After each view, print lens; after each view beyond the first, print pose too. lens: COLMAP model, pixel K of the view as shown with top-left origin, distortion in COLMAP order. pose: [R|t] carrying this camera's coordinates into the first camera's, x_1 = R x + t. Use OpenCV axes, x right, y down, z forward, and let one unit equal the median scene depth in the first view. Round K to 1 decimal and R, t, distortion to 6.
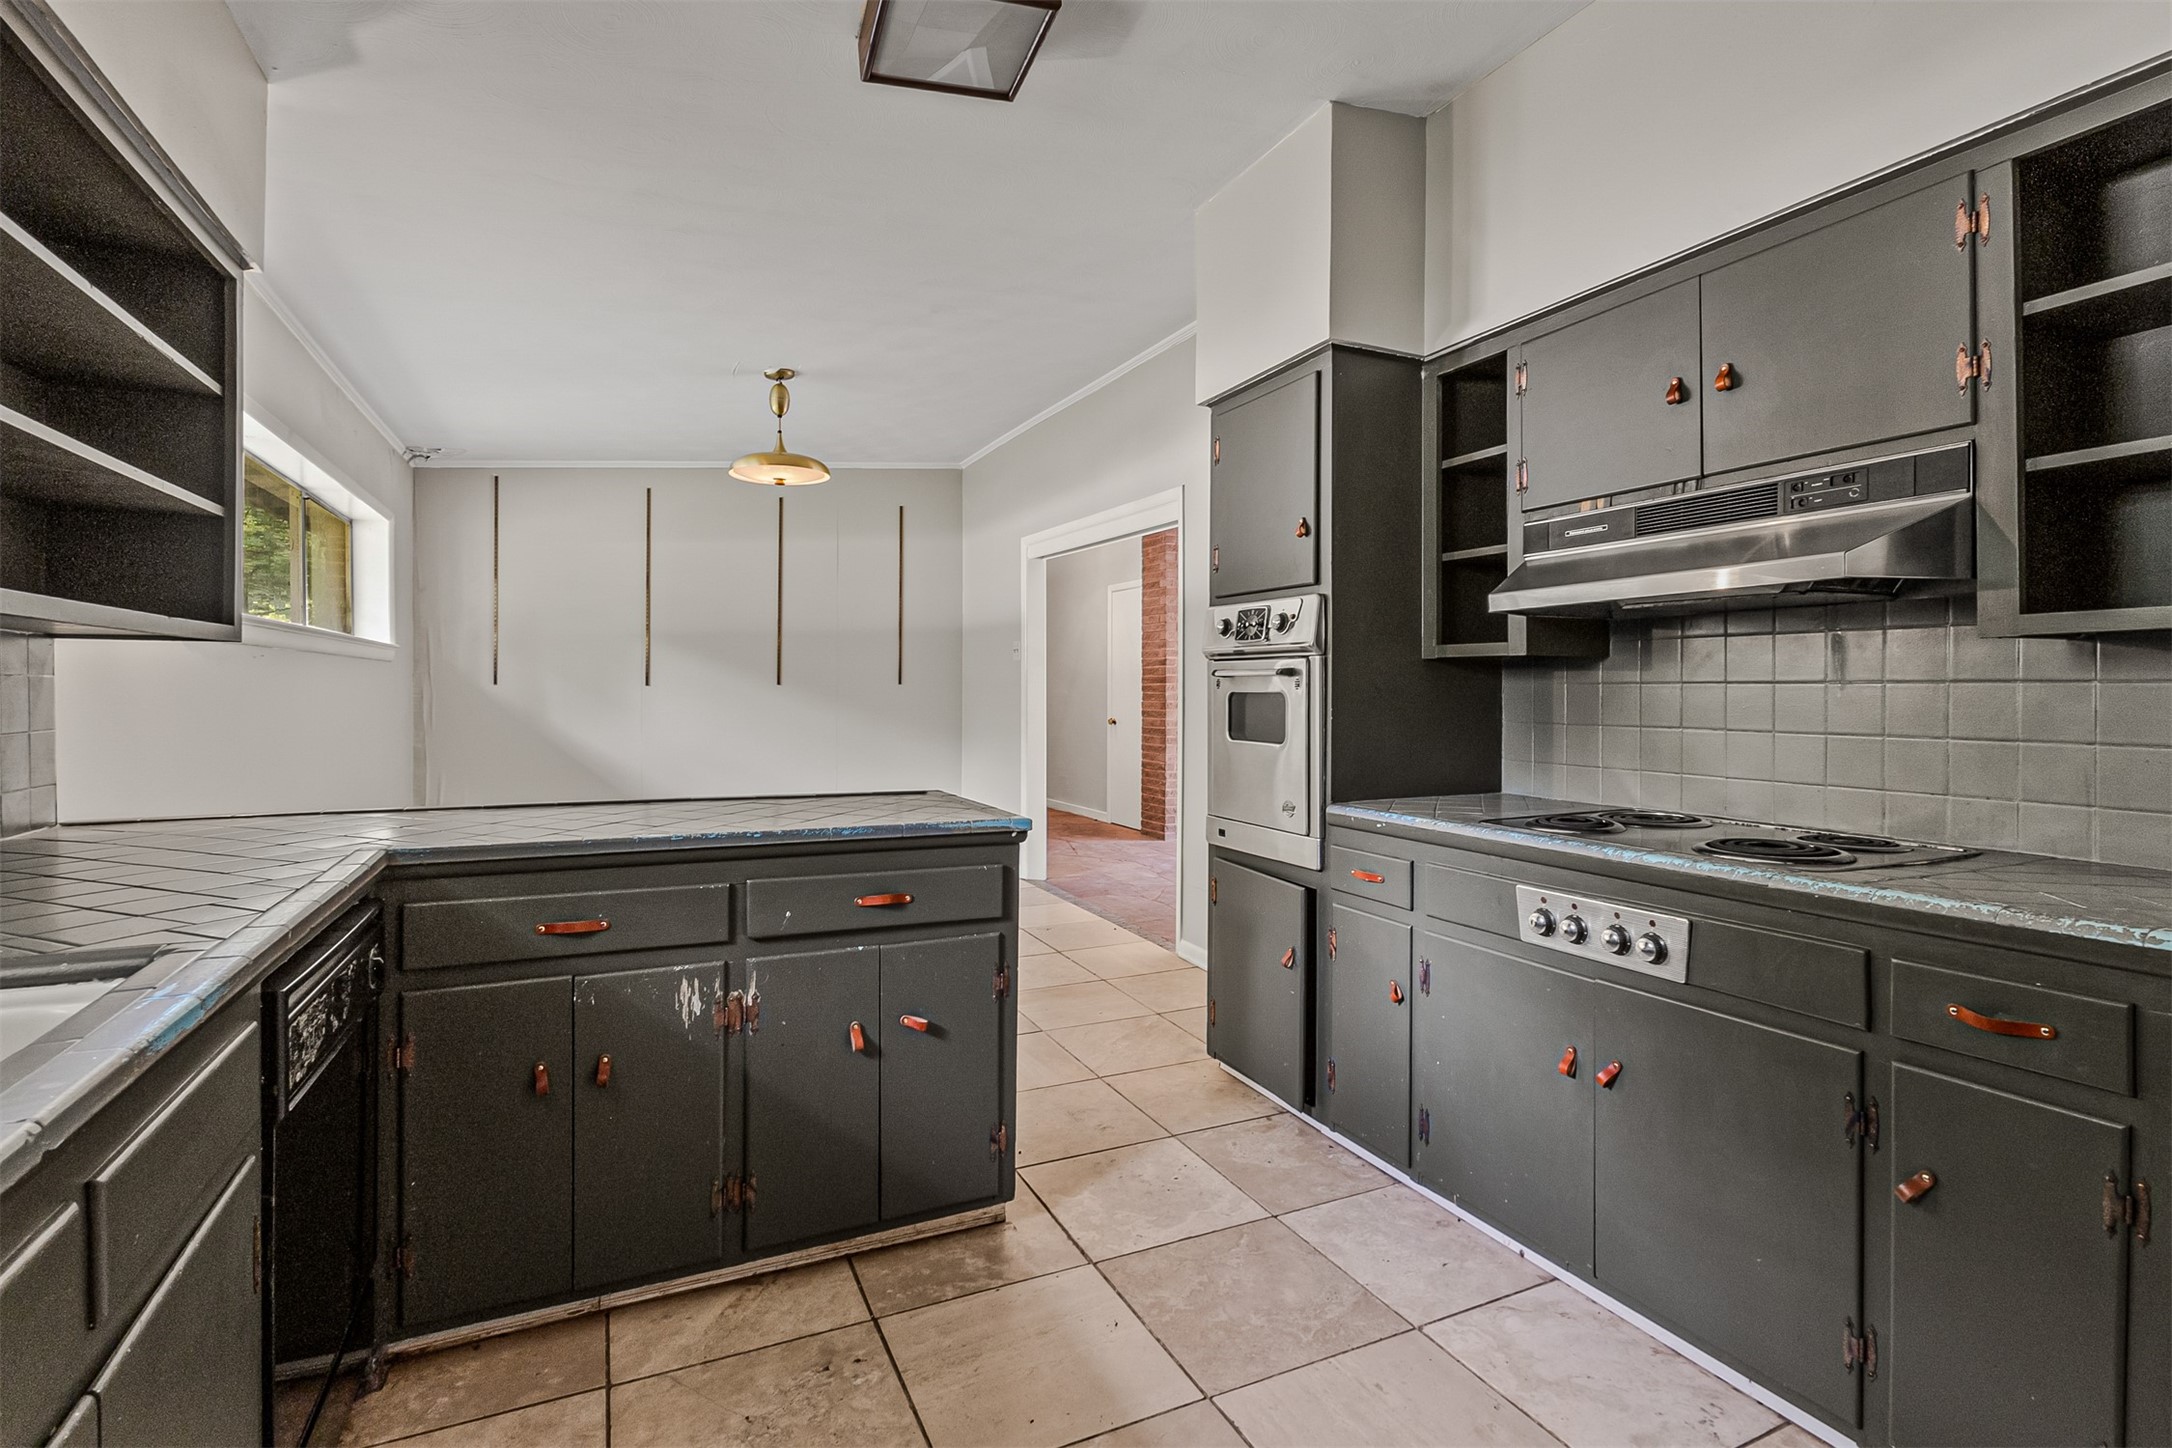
lens RADIAL K [[1040.8, 0, 1109.9], [0, 1040.8, 684.7], [0, 0, 1]] dist [0.003124, 0.000307]
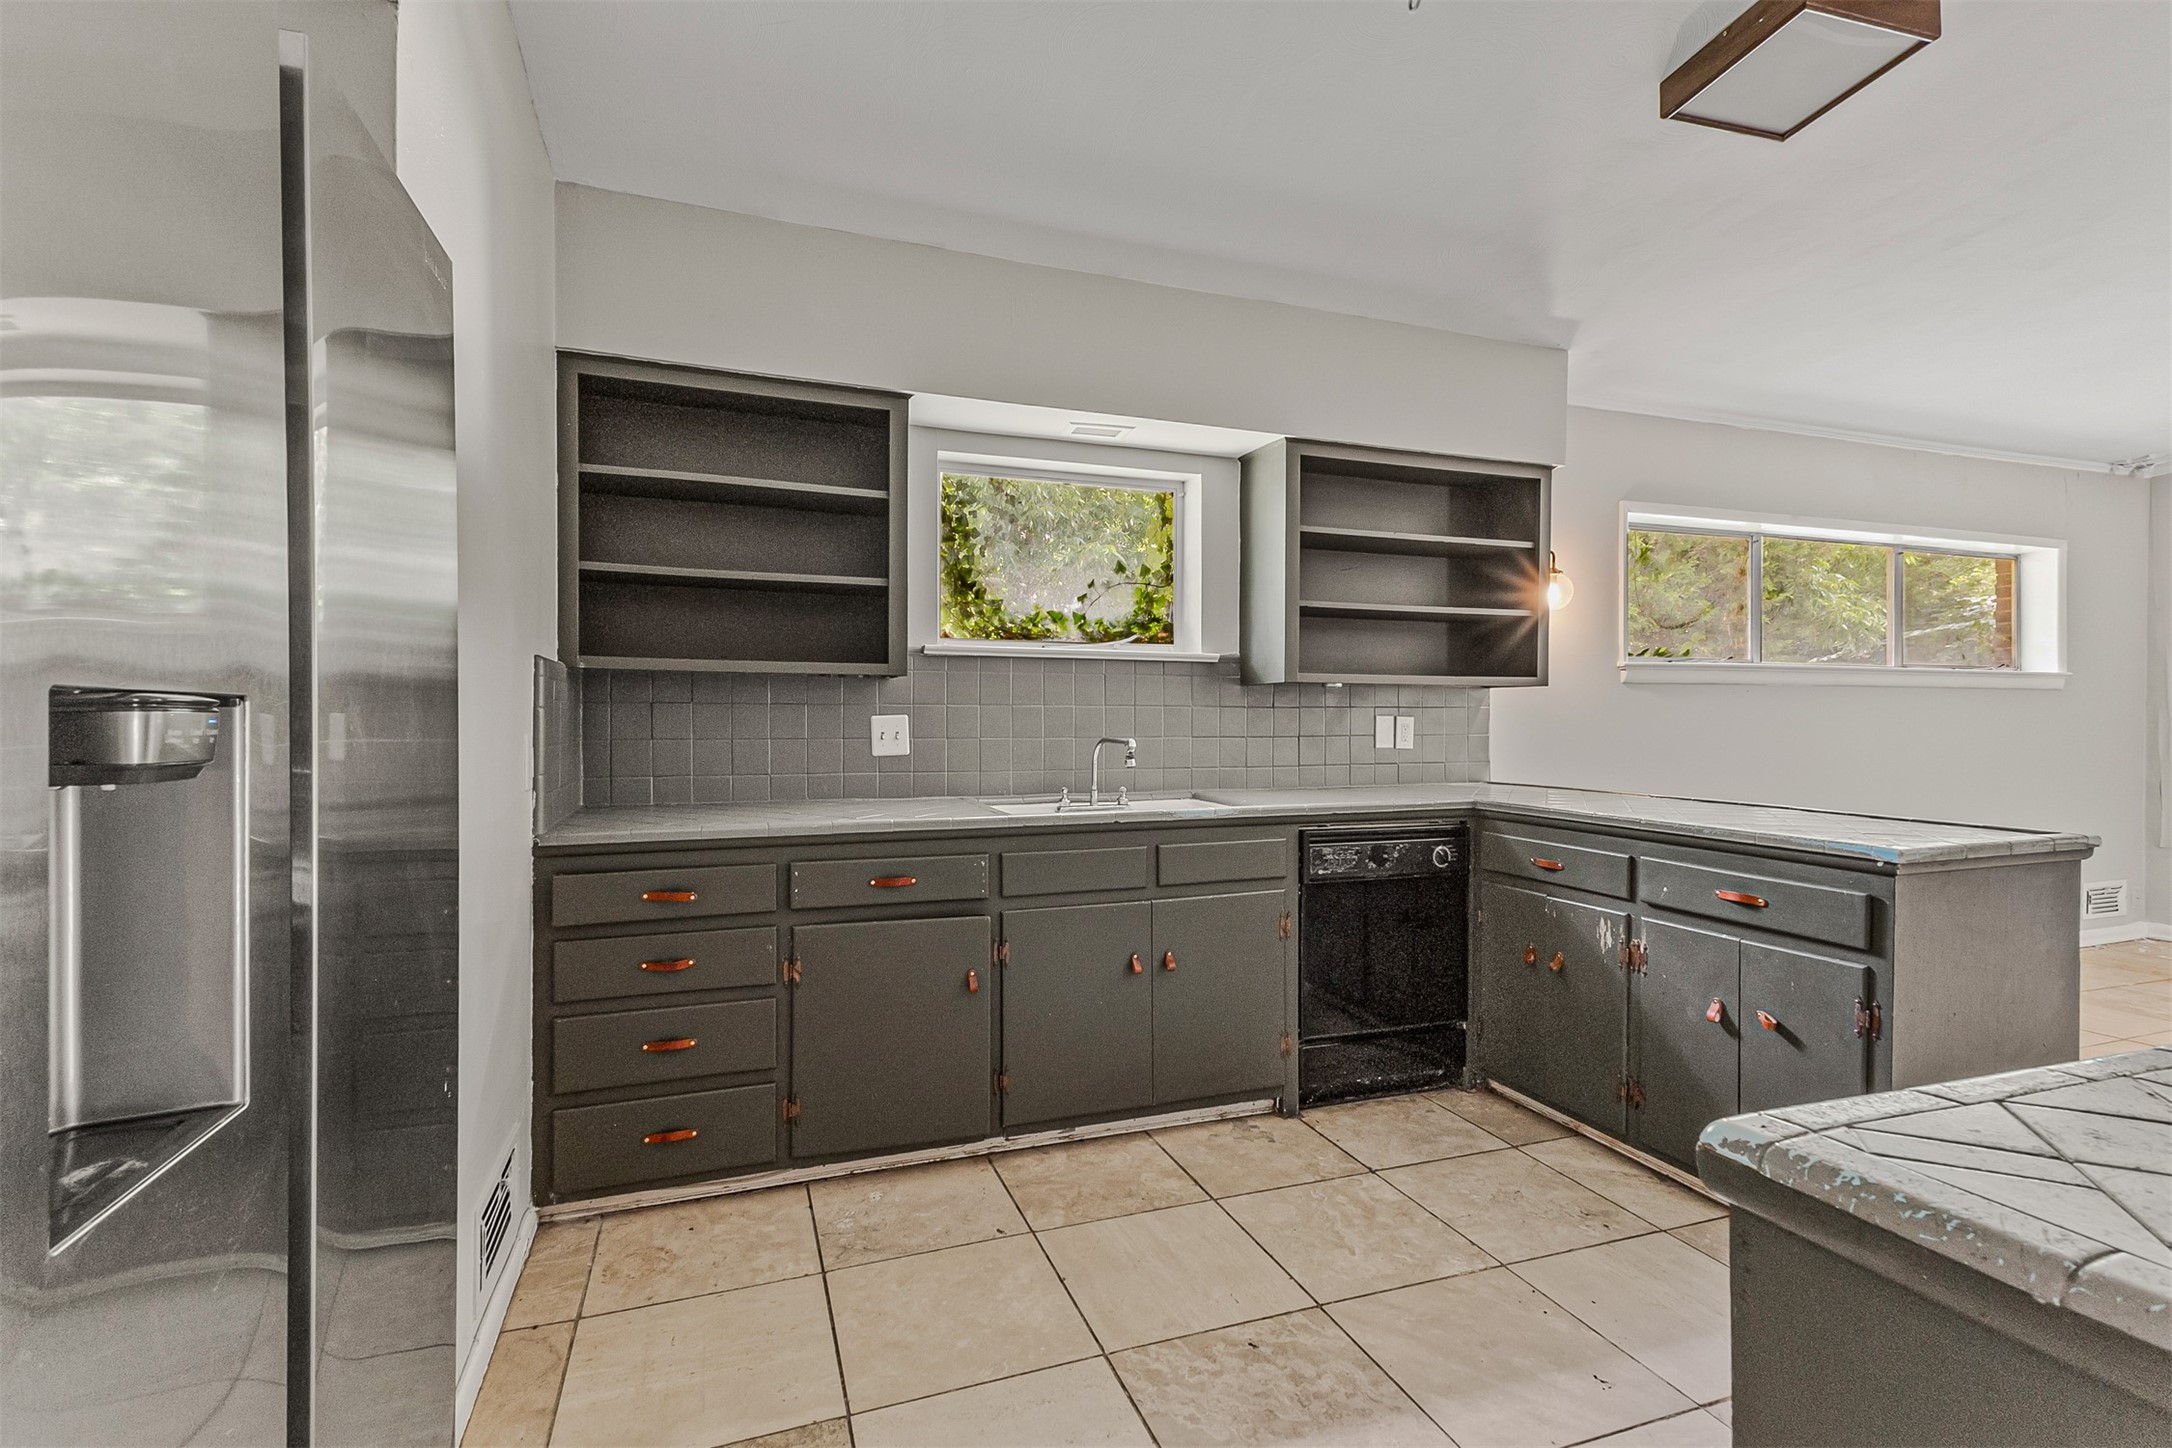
lens RADIAL K [[1014.5, 0, 1090.5], [0, 1014.5, 726.5], [0, 0, 1]] dist [0.024428, -0.000606]
pose [[-0.101666, 0.004365, -0.994809, 0.337184], [0.000073, 0.999990, 0.004380, 0.007102], [0.994819, 0.000373, -0.101665, 0.152924]]
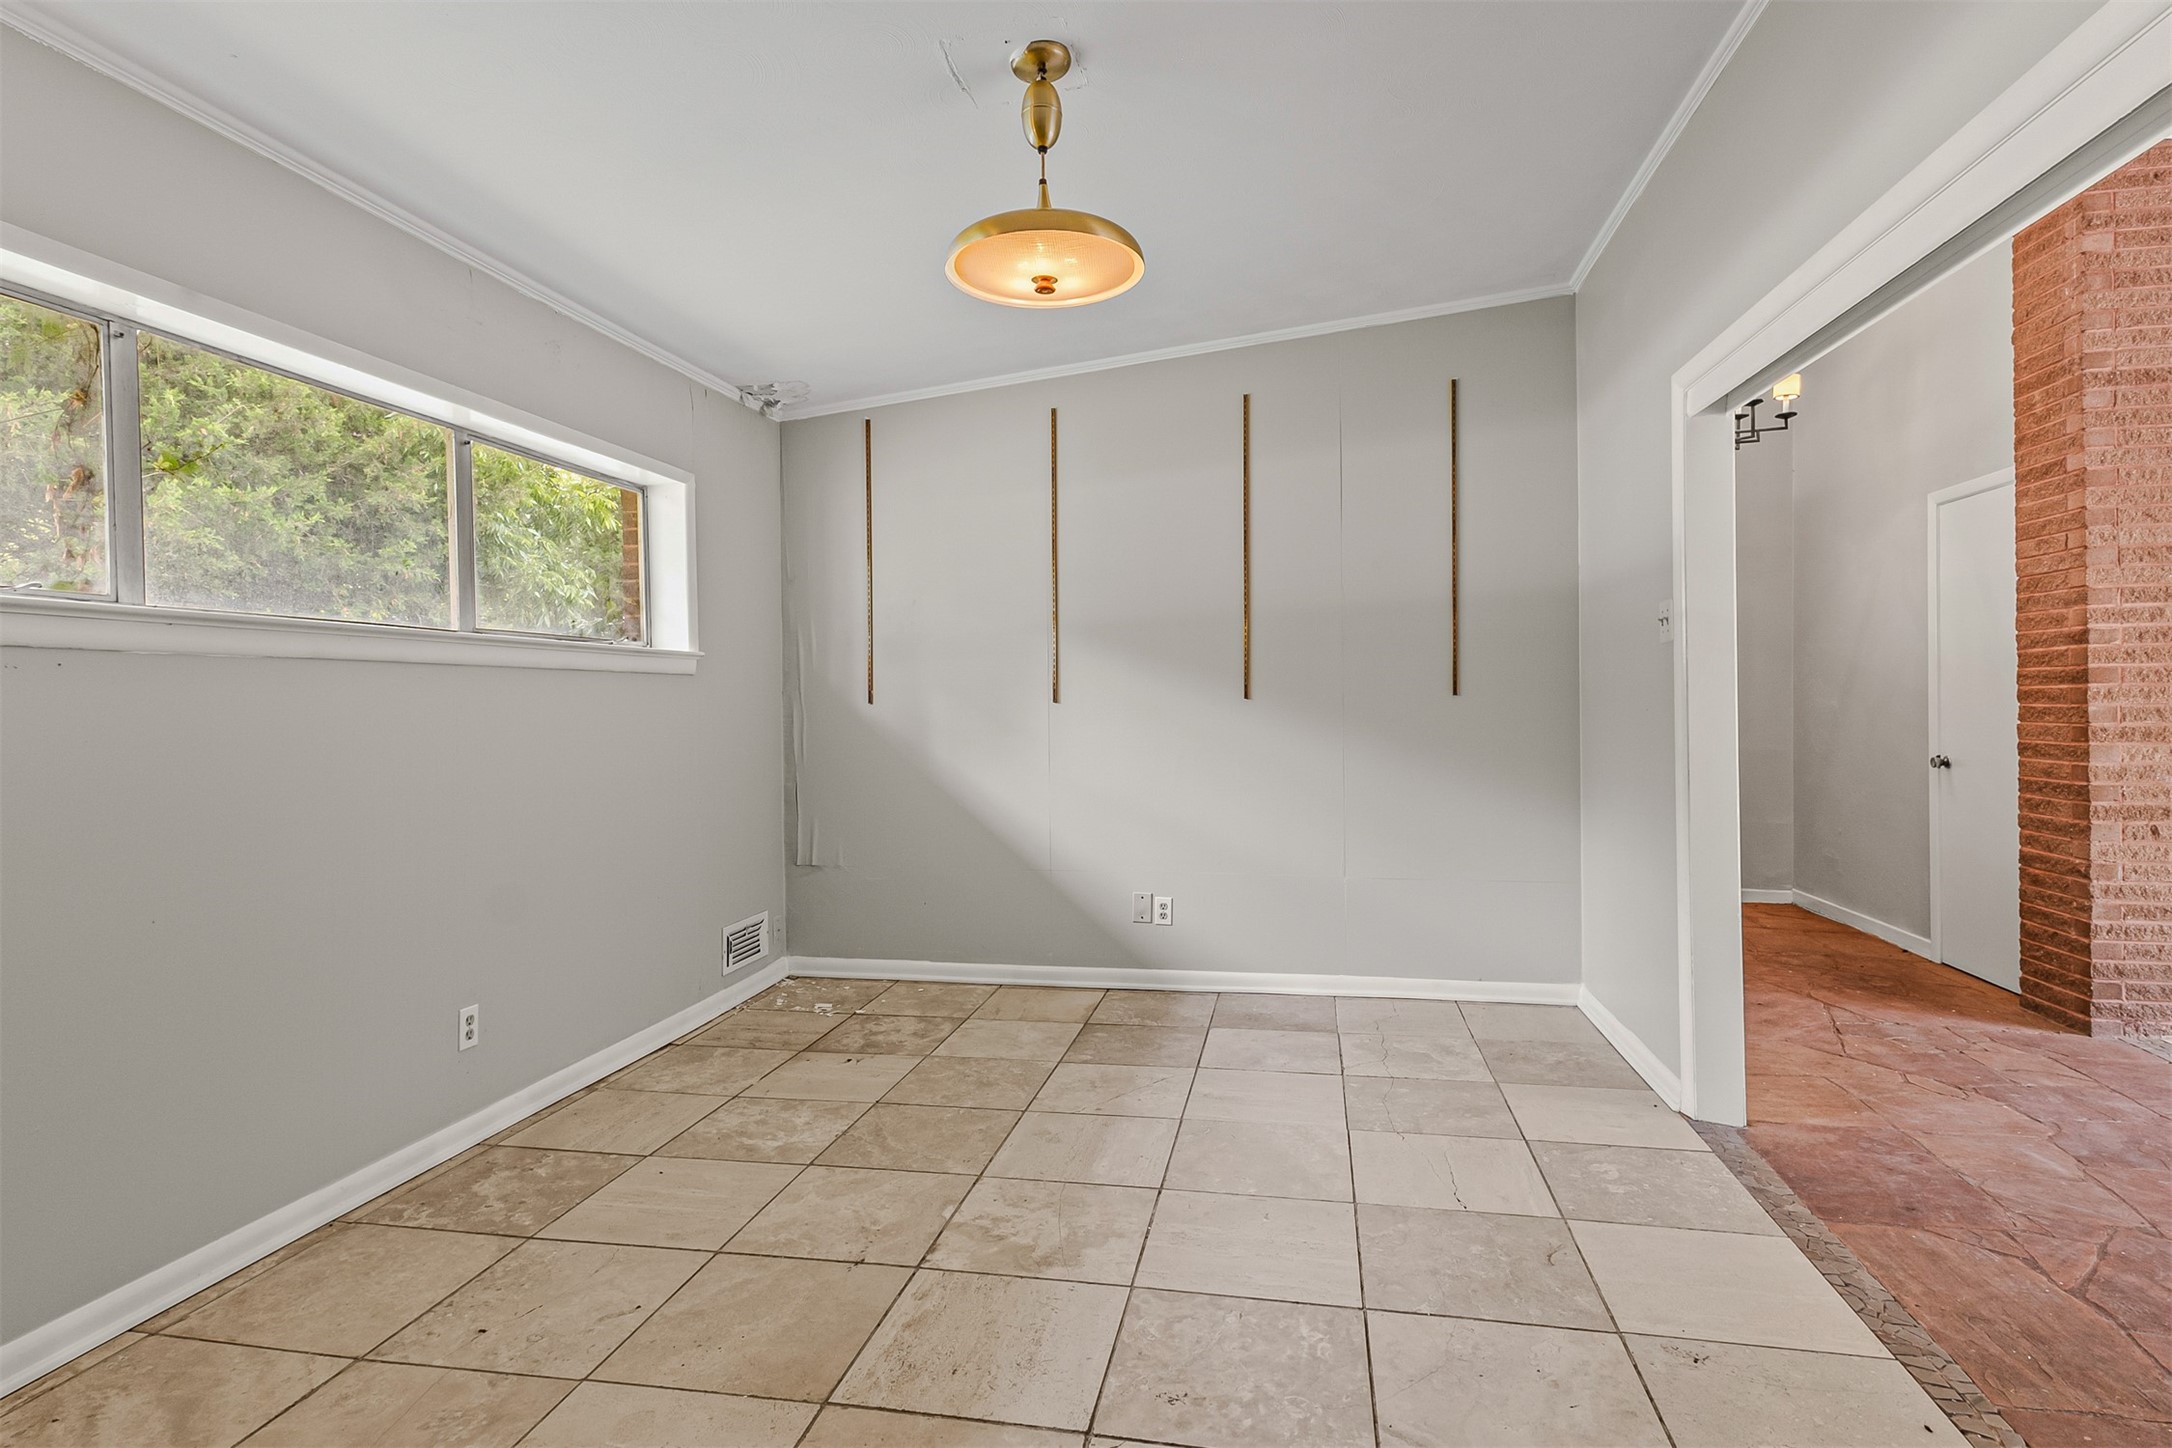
lens RADIAL K [[1119.2, 0, 1086.9], [0, 1119.2, 702.2], [0, 0, 1]] dist [0.002358, 0.008548]
pose [[0.790351, -0.011365, -0.612549, 0.013708], [0.014096, 0.999901, -0.000364, 0.000952], [0.612492, -0.008346, 0.790432, 0.469531]]
